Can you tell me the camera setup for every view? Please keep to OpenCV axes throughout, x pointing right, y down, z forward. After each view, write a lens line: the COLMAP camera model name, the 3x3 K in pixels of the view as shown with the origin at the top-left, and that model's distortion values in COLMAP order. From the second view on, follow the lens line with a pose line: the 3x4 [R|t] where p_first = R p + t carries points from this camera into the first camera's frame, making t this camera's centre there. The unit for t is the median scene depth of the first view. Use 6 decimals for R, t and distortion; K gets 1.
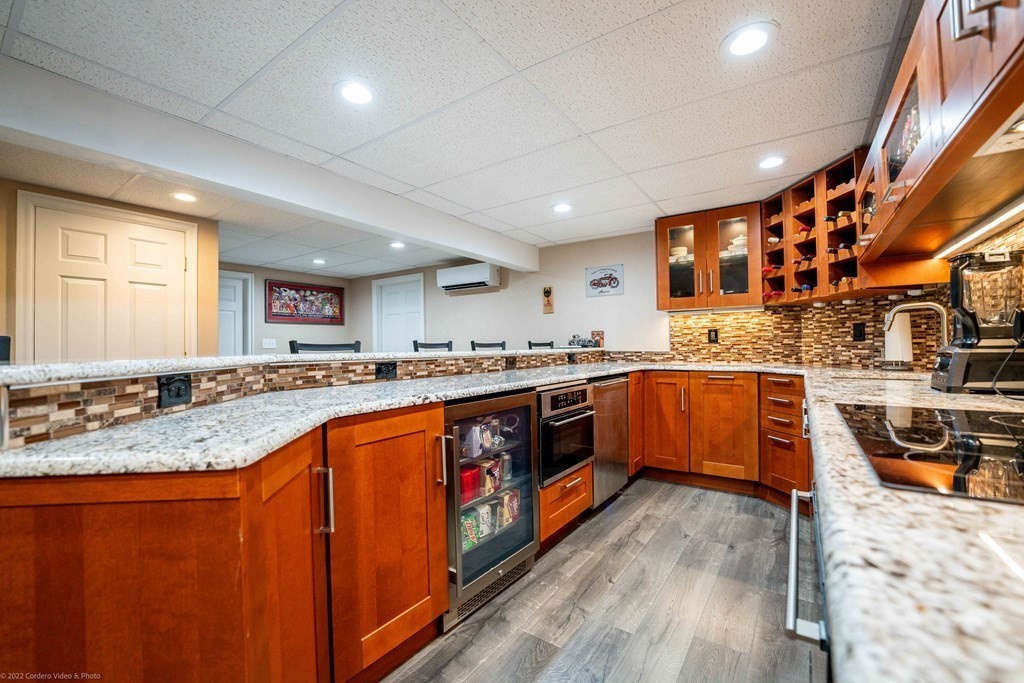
lens RADIAL K [[415.4, 0, 506.2], [0, 415.4, 339.2], [0, 0, 1]] dist [-0.021298, 0.001621]
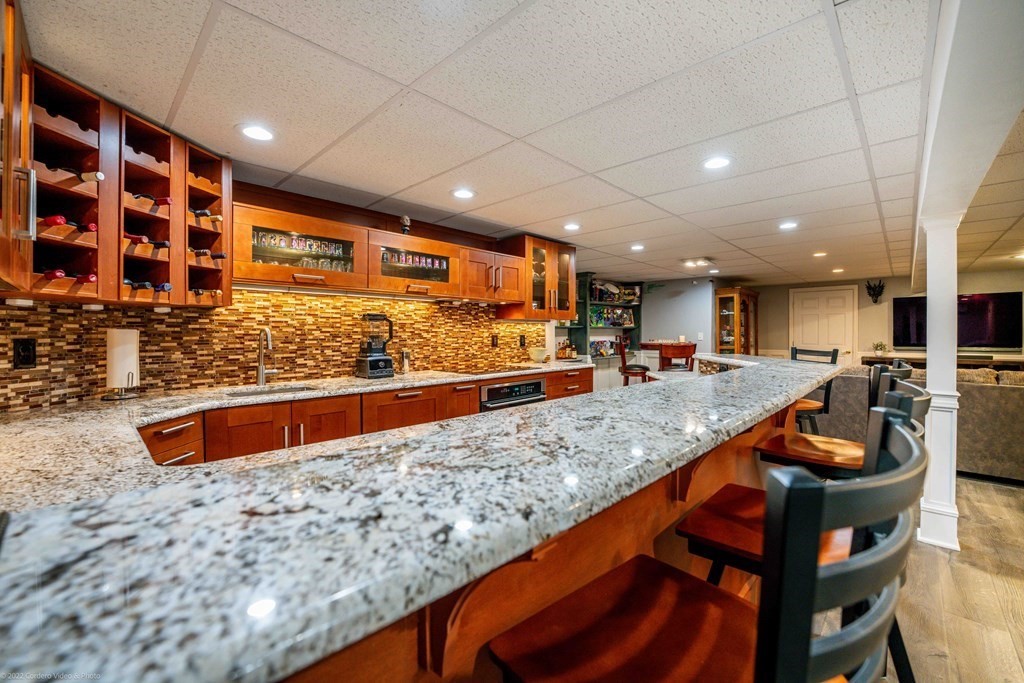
lens RADIAL K [[415.4, 0, 512.0], [0, 415.4, 337.3], [0, 0, 1]] dist [-0.021298, 0.001621]
pose [[-0.988664, 0.015163, 0.149378, 0.053764], [0.013946, 0.999860, -0.009194, -0.025982], [-0.149497, -0.007006, -0.988737, 1.524922]]
